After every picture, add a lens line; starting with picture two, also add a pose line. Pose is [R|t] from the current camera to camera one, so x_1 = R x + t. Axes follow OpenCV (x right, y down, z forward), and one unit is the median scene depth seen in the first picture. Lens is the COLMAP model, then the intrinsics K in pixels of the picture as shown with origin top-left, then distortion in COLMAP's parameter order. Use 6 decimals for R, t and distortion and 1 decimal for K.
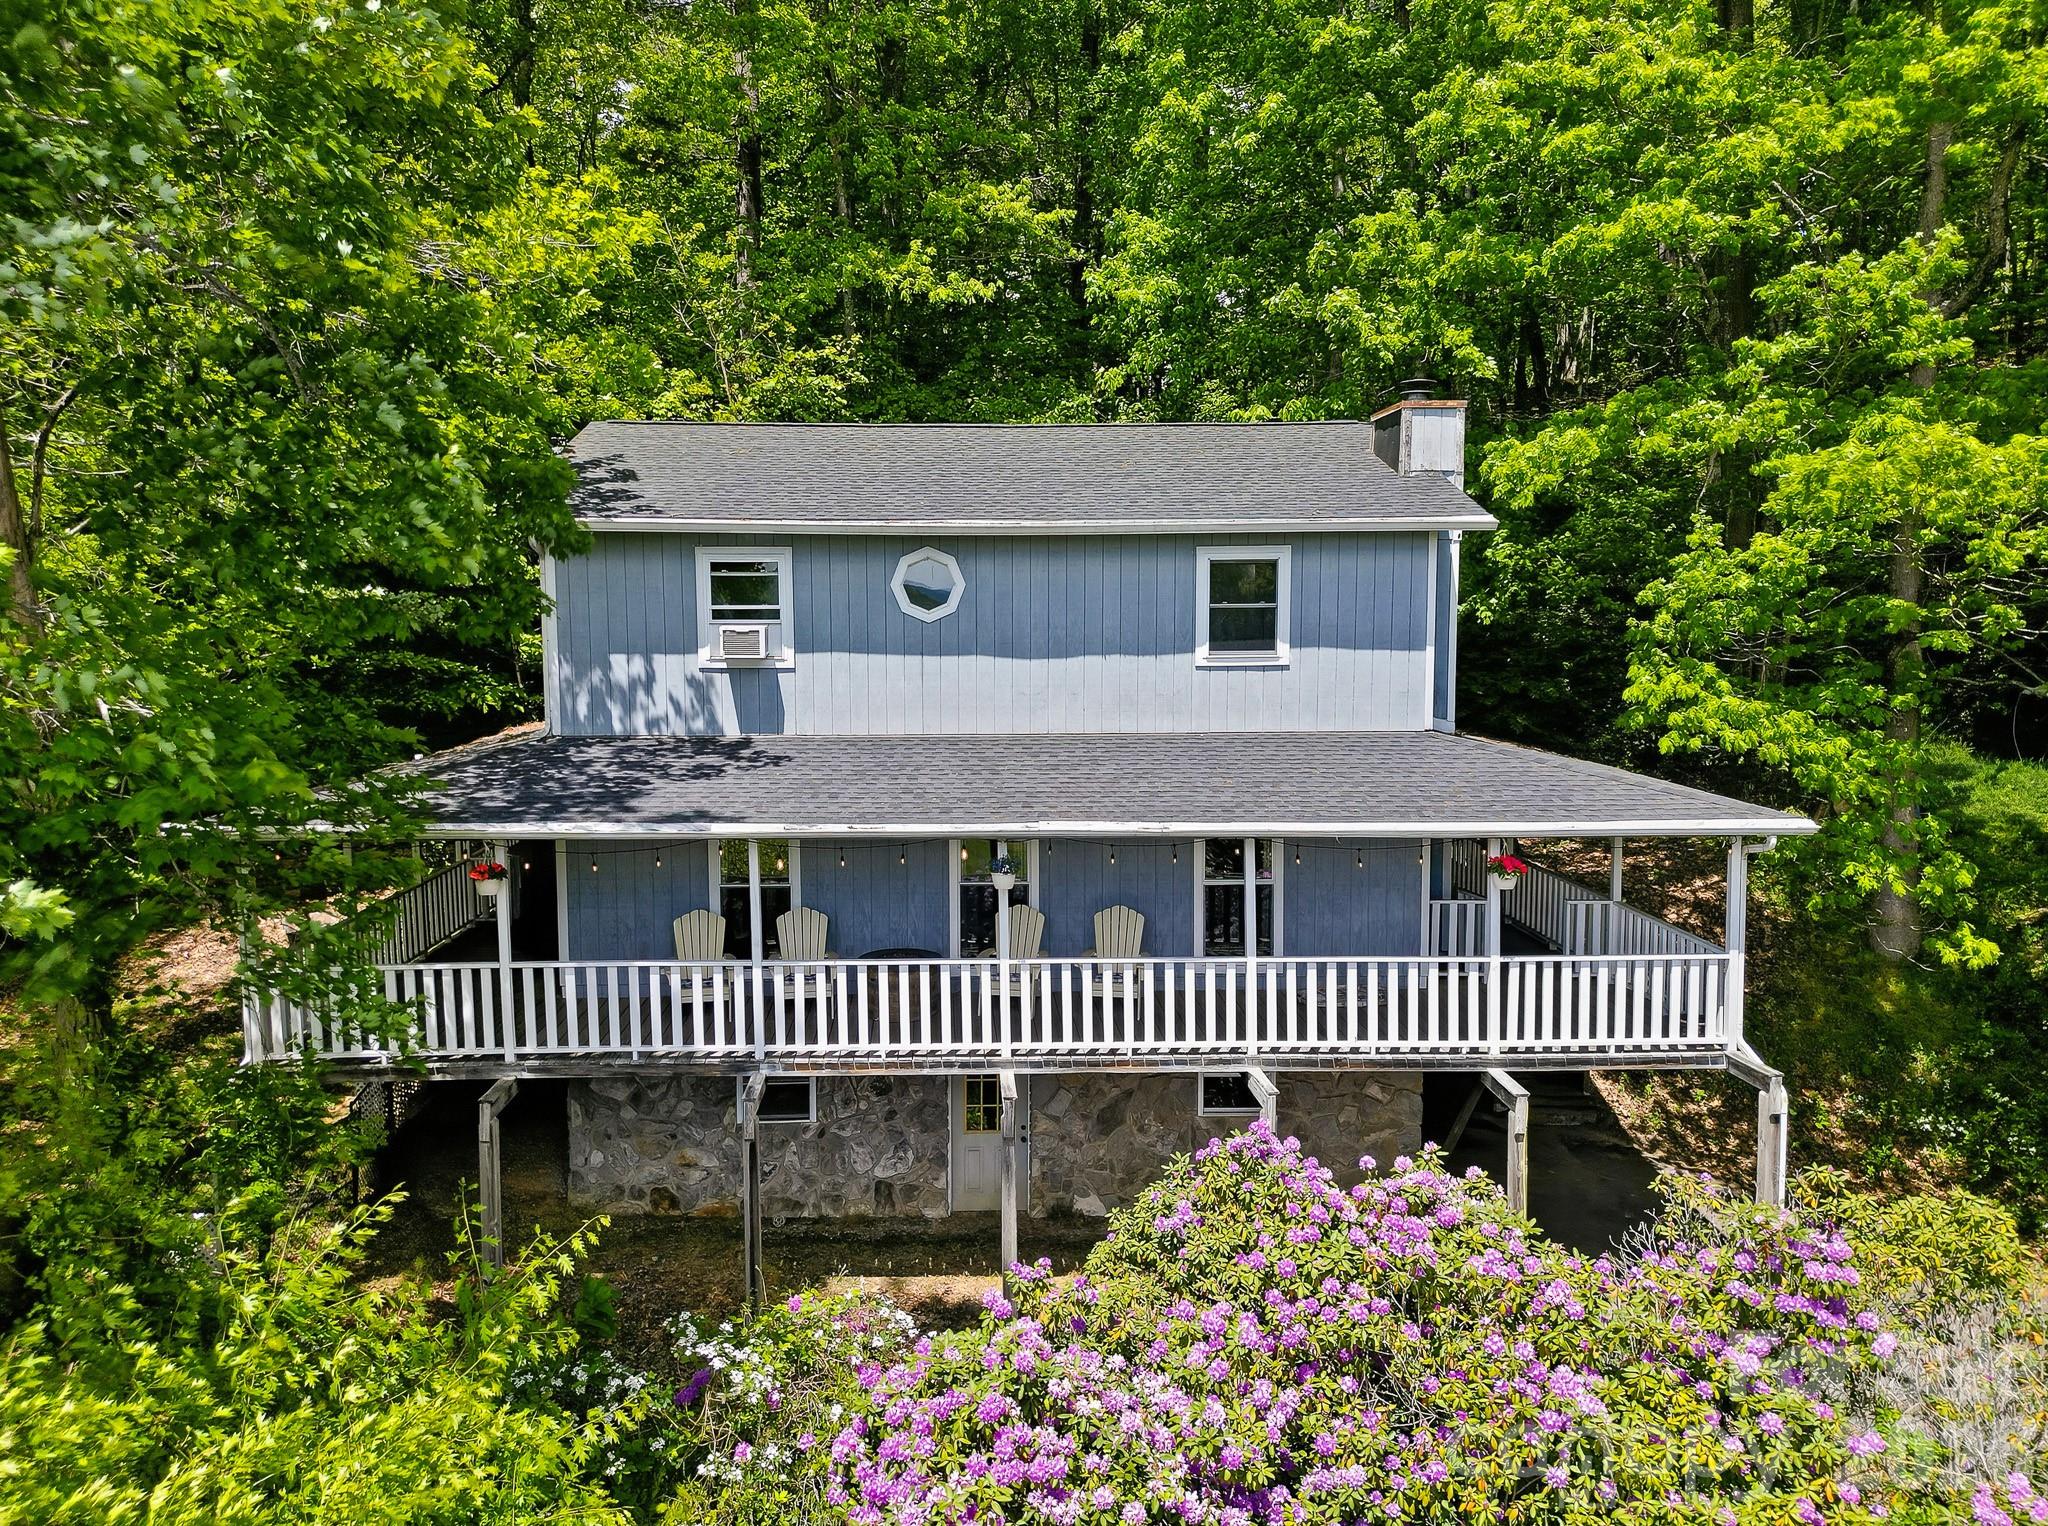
lens RADIAL K [[1427.6, 0, 1026.9], [0, 1427.6, 760.9], [0, 0, 1]] dist [0.035610, 0.004385]
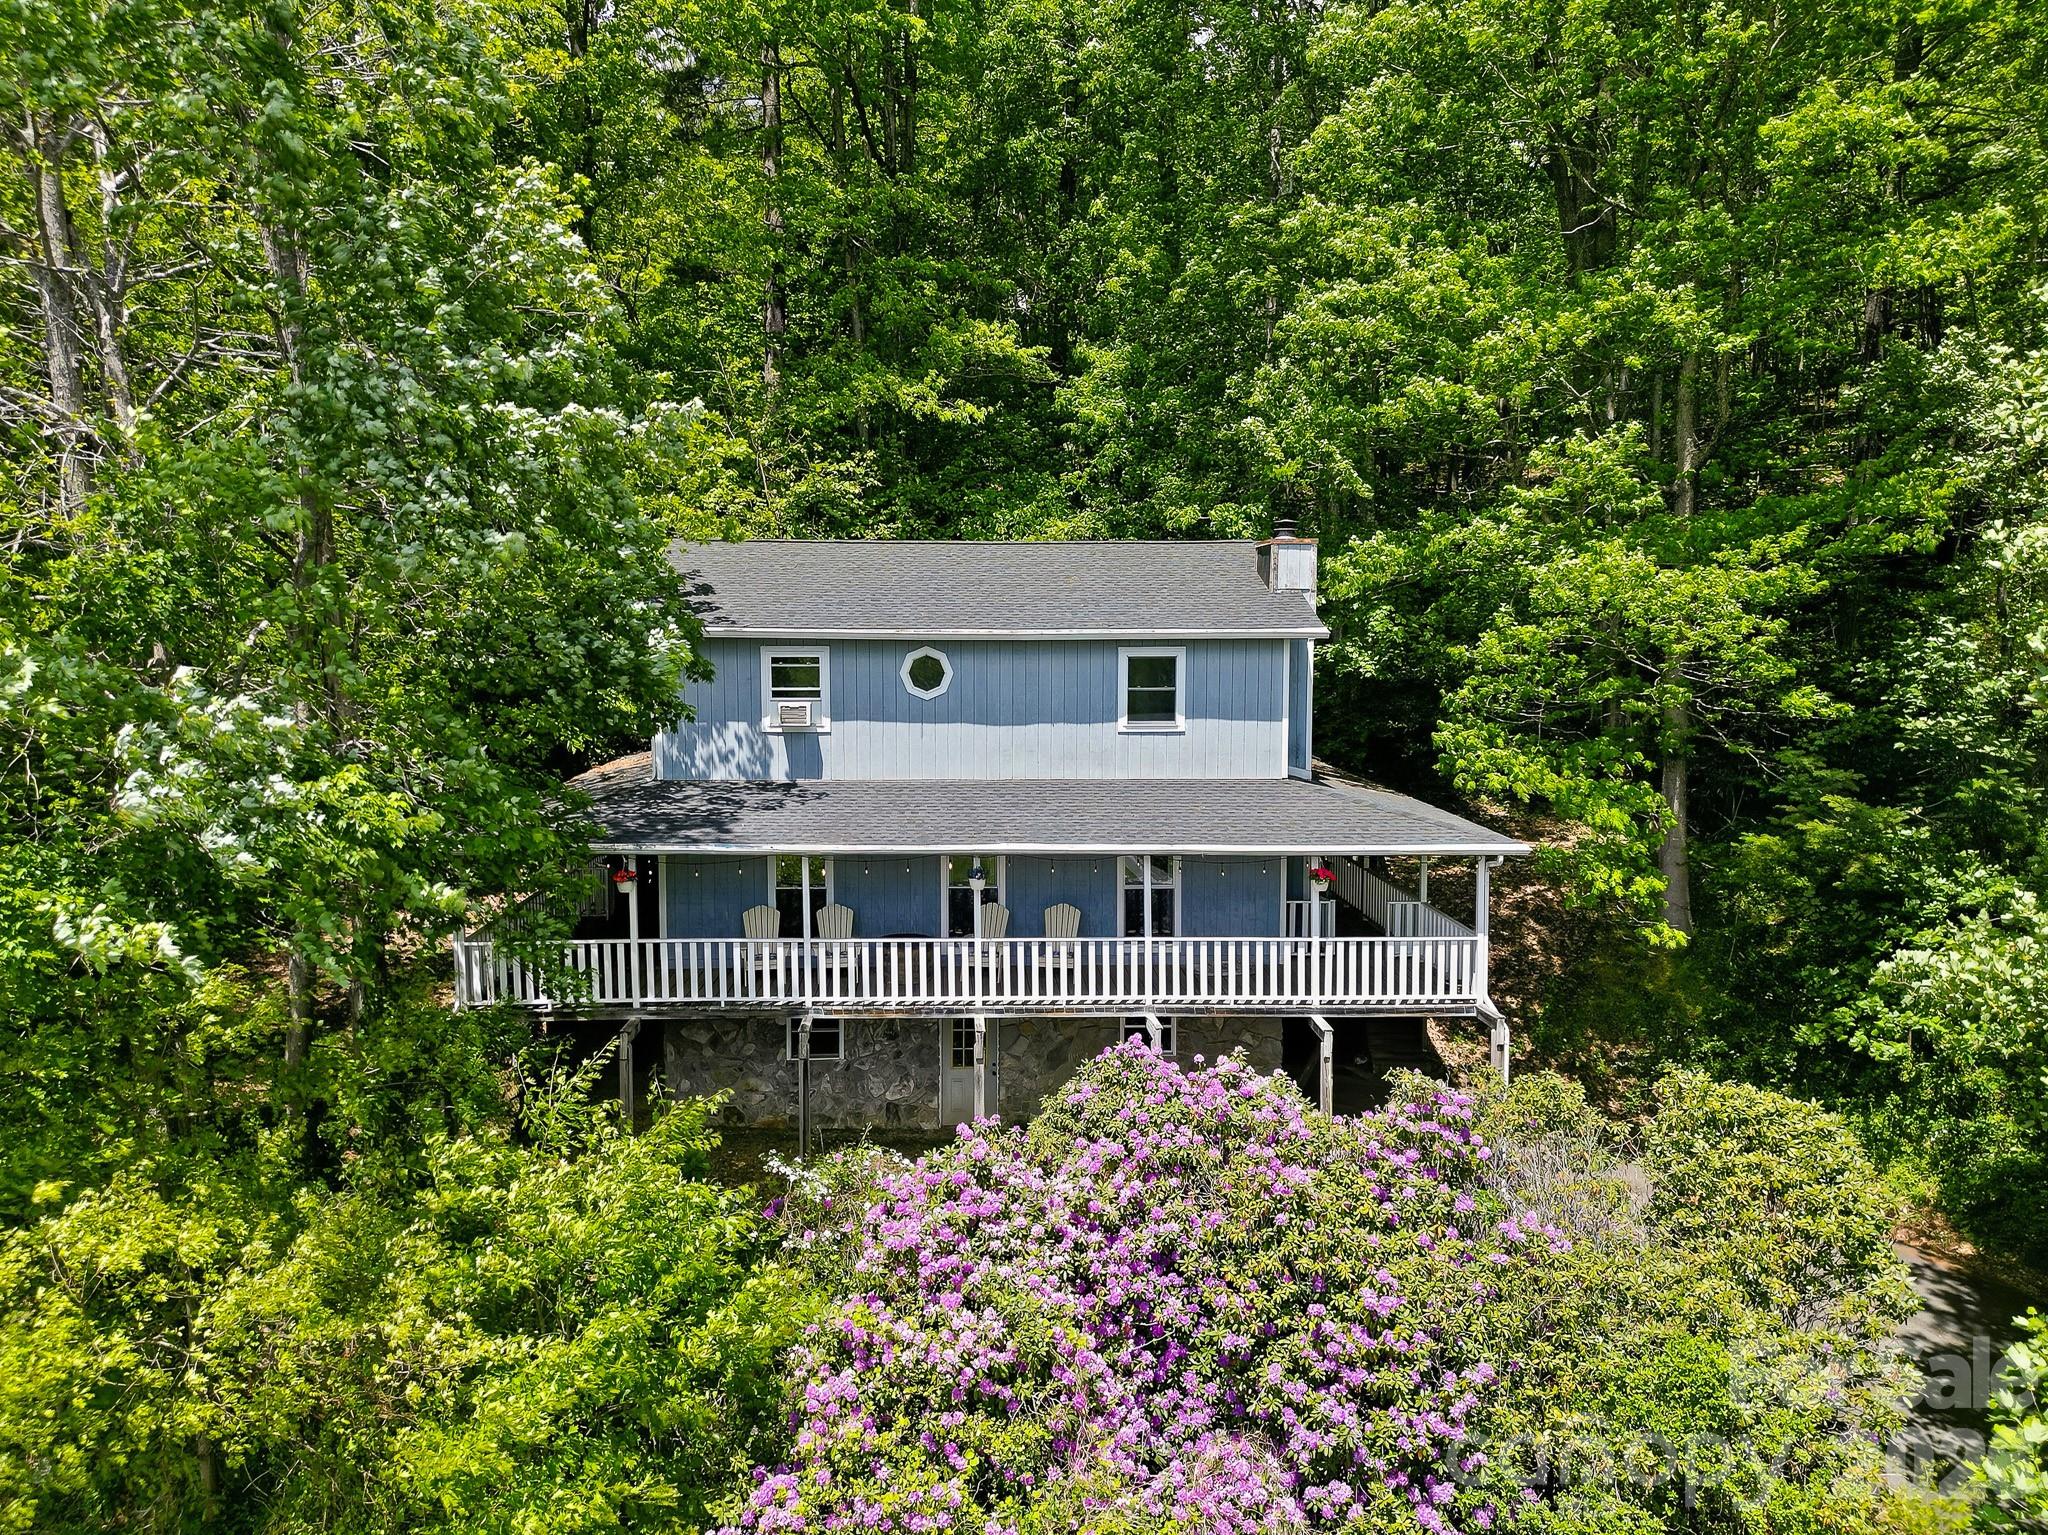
lens RADIAL K [[1427.6, 0, 1022.0], [0, 1427.6, 771.0], [0, 0, 1]] dist [0.035610, 0.004385]
pose [[0.999986, 0.003597, -0.003929, 0.032757], [-0.003613, 0.999984, -0.004294, -0.023739], [0.003914, 0.004308, 0.999983, -0.432415]]
